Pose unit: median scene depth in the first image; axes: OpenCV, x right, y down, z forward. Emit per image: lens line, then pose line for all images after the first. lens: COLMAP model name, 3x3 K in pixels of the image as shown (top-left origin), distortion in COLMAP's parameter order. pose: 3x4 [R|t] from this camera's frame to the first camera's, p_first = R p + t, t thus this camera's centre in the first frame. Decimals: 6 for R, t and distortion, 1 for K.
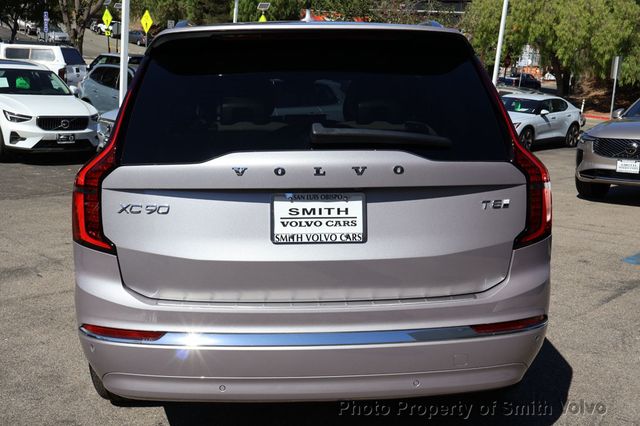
lens RADIAL K [[700.4, 0, 320.9], [0, 700.4, 213.3], [0, 0, 1]] dist [-0.043406, 0.000000]
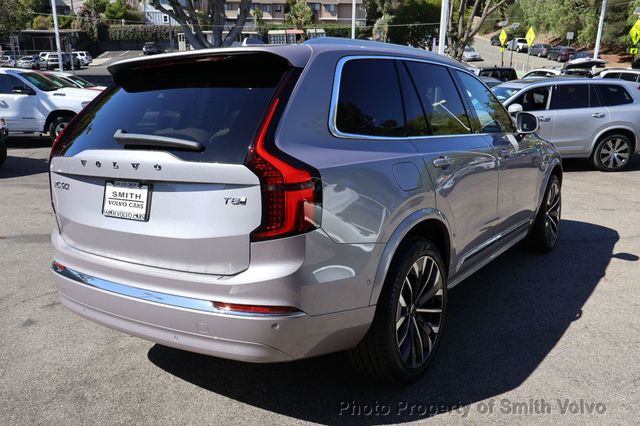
lens RADIAL K [[552.5, 0, 321.7], [0, 552.5, 233.0], [0, 0, 1]] dist [-0.000176, -0.006942]
pose [[0.768516, 0.115241, -0.629367, 0.960749], [-0.072744, 0.993005, 0.092999, -0.056668], [0.635682, -0.025689, 0.771524, 0.407992]]
